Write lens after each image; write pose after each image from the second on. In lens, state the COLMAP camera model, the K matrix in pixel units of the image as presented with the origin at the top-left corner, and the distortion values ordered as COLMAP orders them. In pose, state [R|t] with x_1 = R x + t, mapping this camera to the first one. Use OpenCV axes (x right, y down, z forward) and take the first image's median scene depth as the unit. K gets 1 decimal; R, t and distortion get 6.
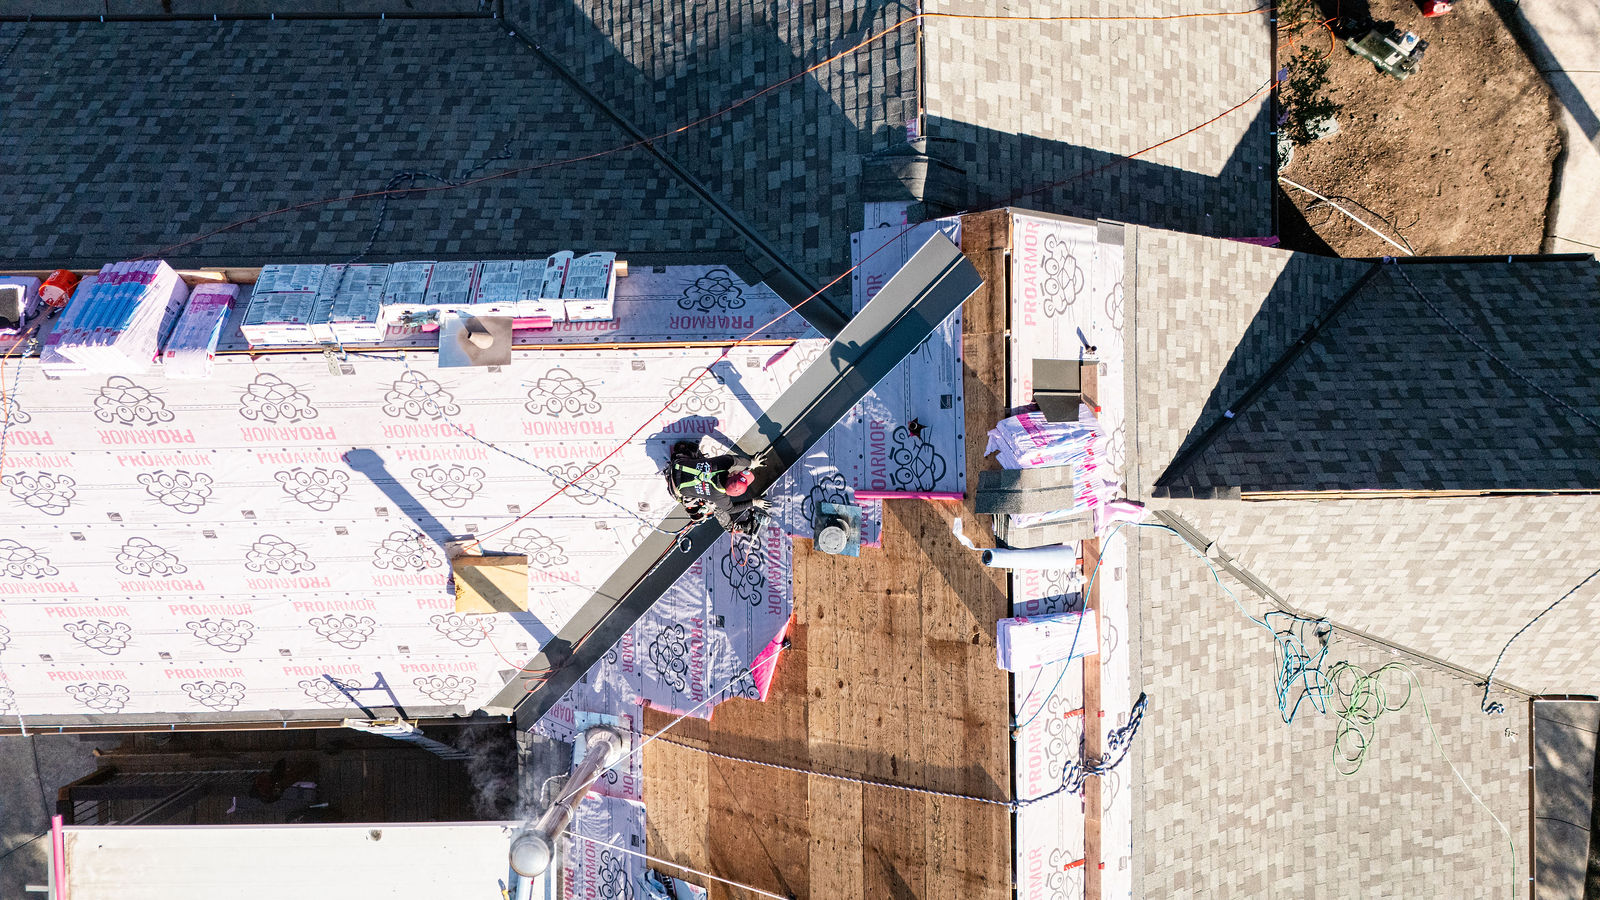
lens RADIAL K [[1192.8, 0, 810.7], [0, 1192.8, 456.0], [0, 0, 1]] dist [0.069630, -0.080061]
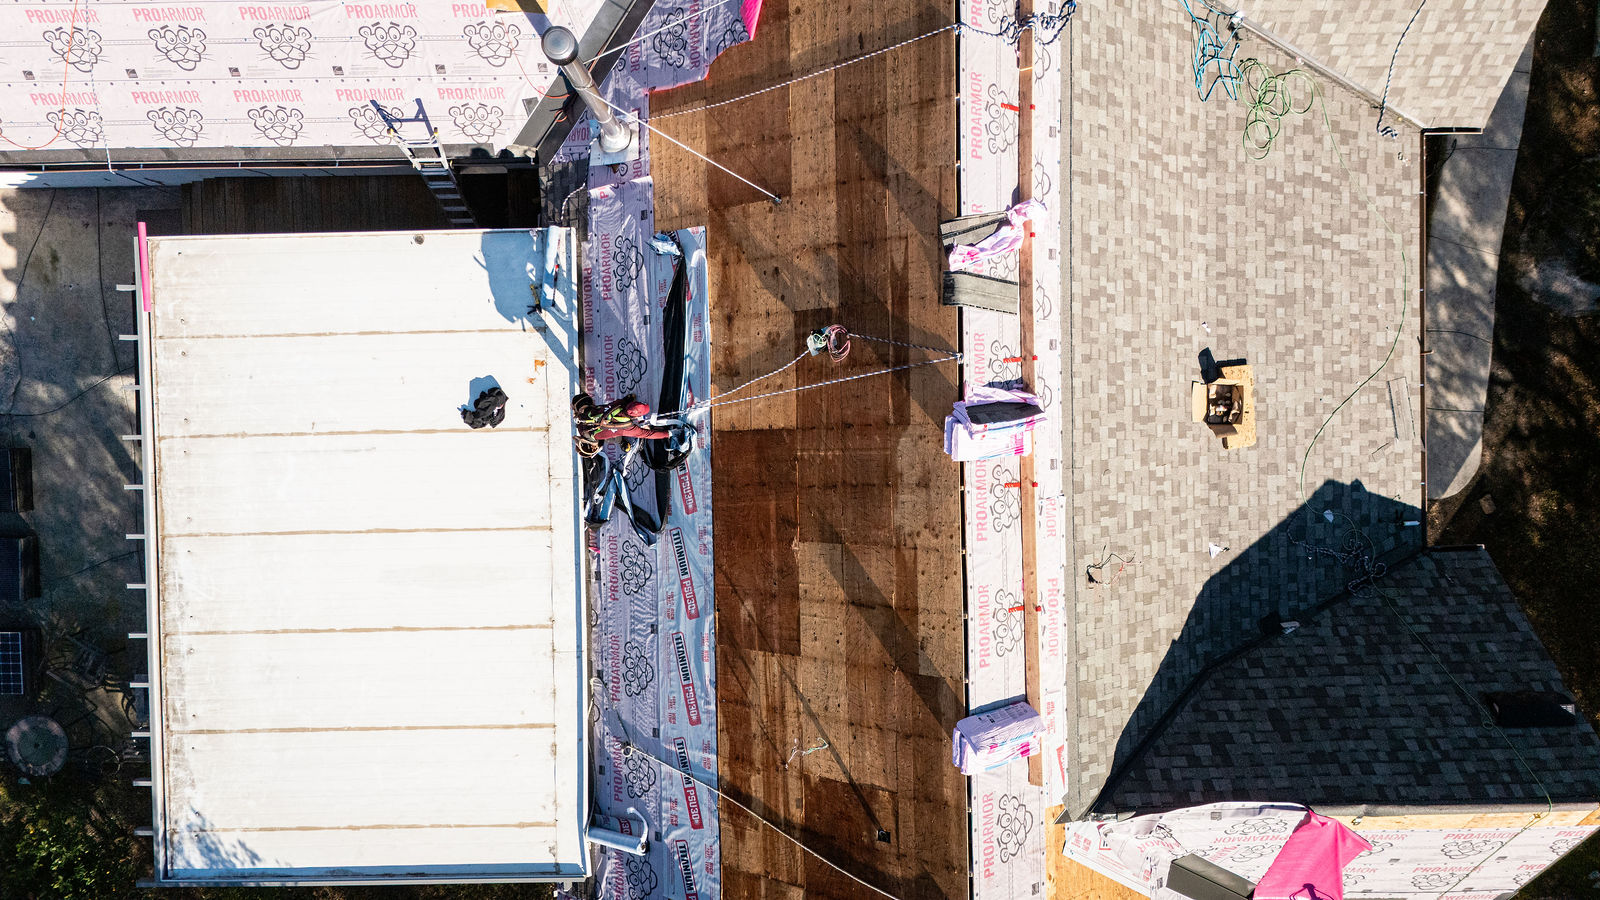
lens RADIAL K [[1192.8, 0, 808.7], [0, 1192.8, 471.1], [0, 0, 1]] dist [0.069630, -0.080061]
pose [[0.999980, -0.006356, -0.000231, 0.012677], [0.006359, 0.999781, 0.019946, 0.552276], [0.000104, -0.019947, 0.999801, -0.170759]]
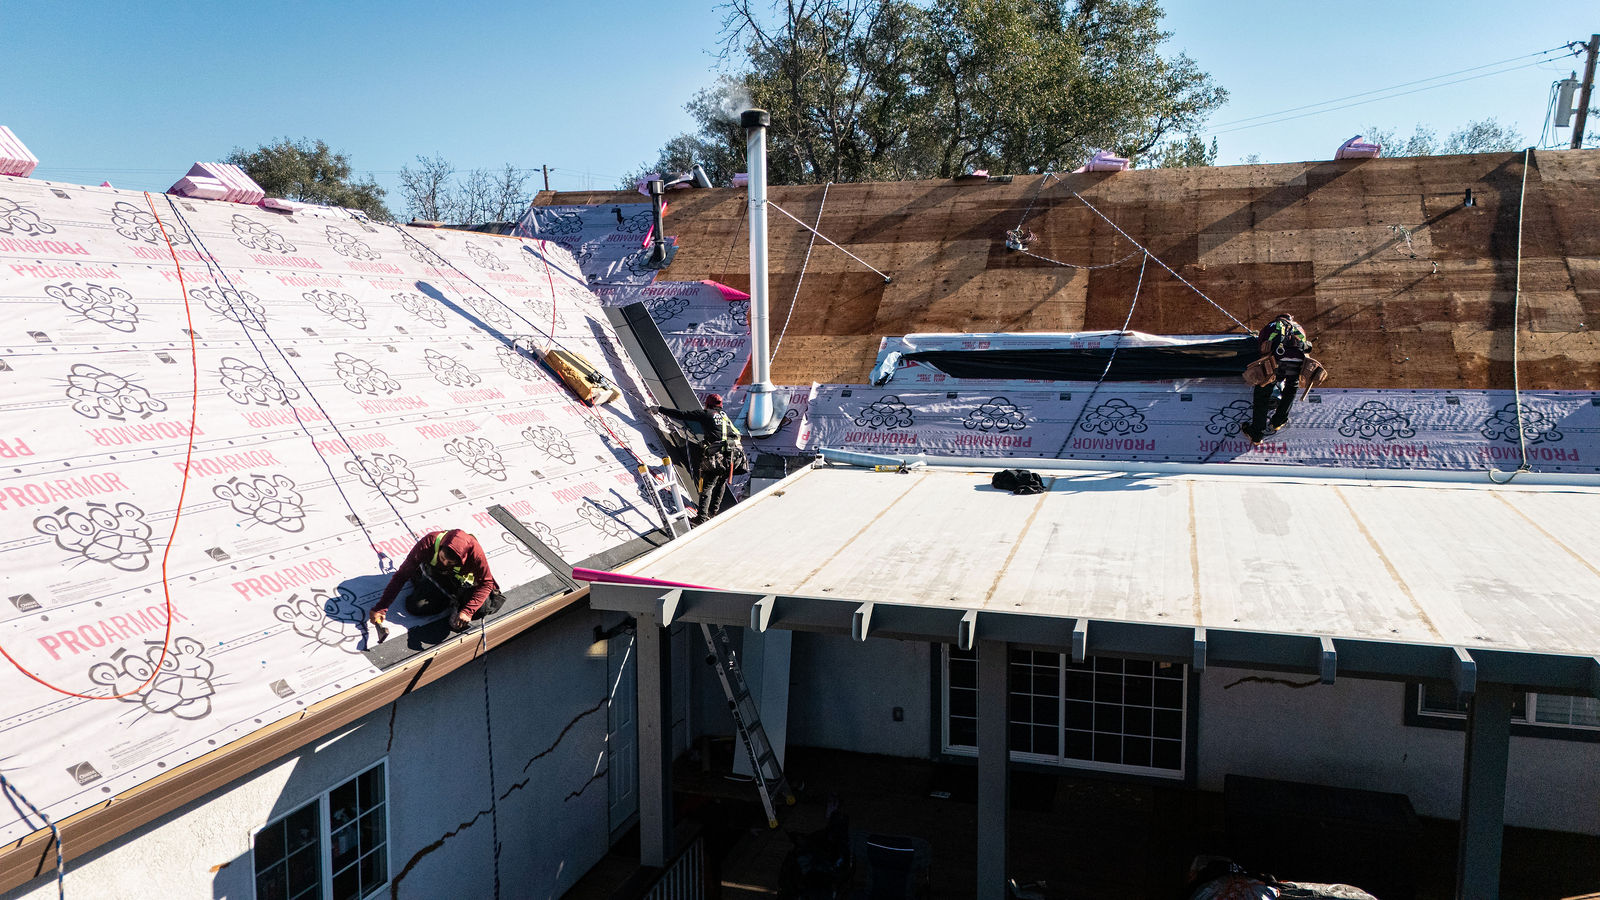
lens RADIAL K [[1192.8, 0, 787.6], [0, 1192.8, 457.9], [0, 0, 1]] dist [0.069630, -0.080061]
pose [[0.316232, -0.100446, 0.943349, -1.244104], [0.948642, 0.024380, -0.315410, 0.631628], [0.008683, 0.994644, 0.102997, 0.948565]]
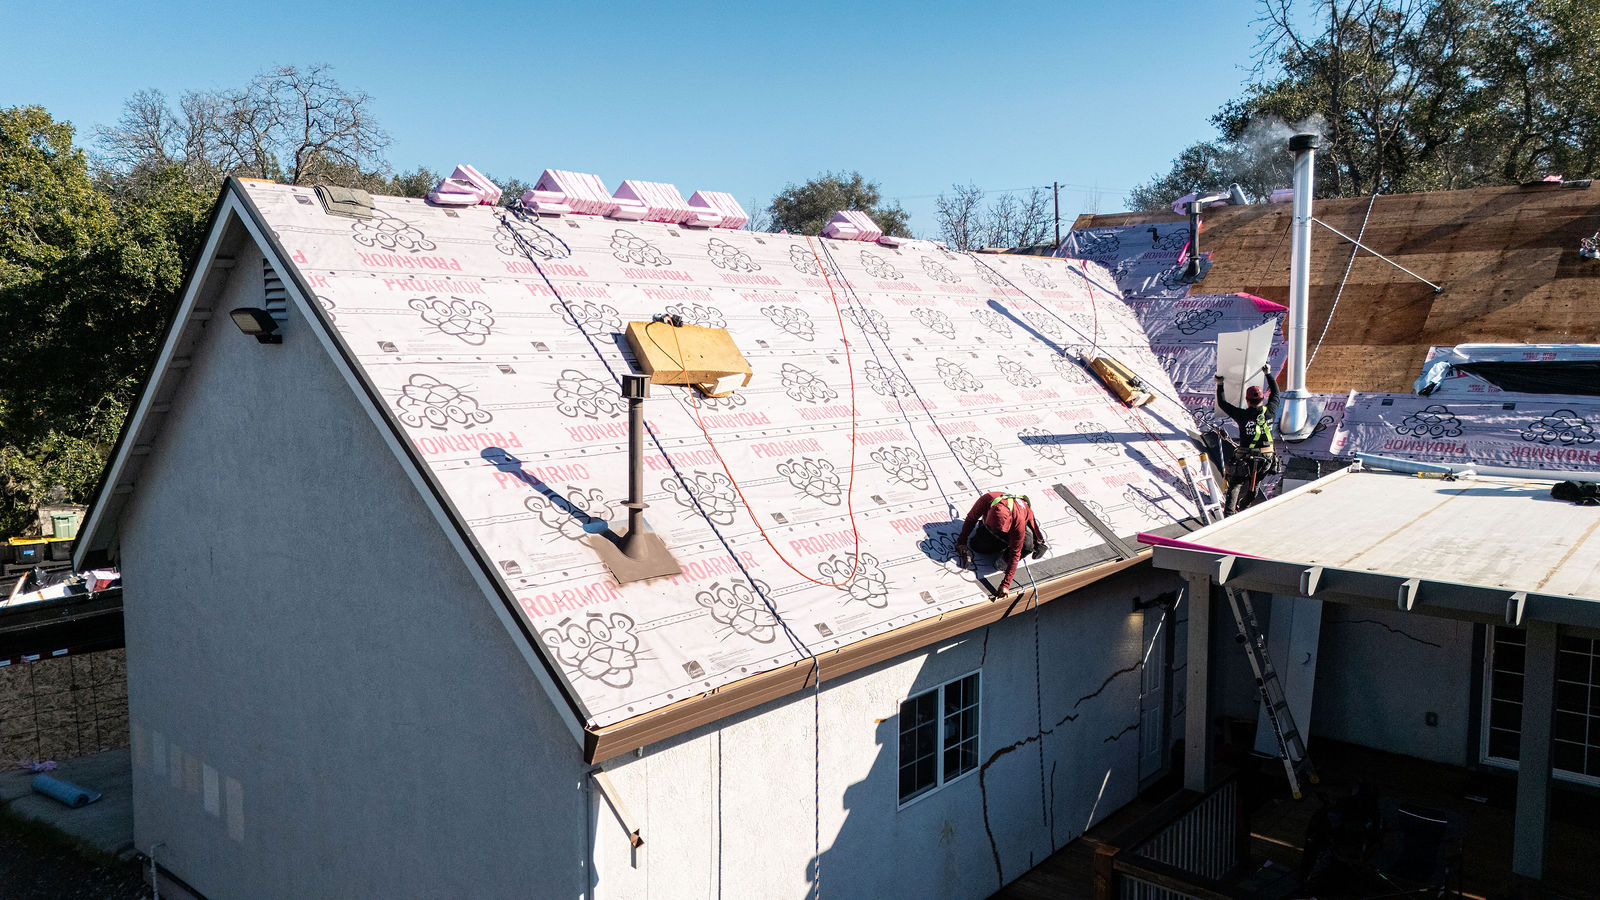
lens RADIAL K [[1192.8, 0, 775.4], [0, 1192.8, 458.3], [0, 0, 1]] dist [0.069630, -0.080061]
pose [[0.666683, -0.068911, 0.742149, -1.429231], [0.745338, 0.058907, -0.664079, 0.665939], [0.002045, 0.995882, 0.090634, 0.952177]]
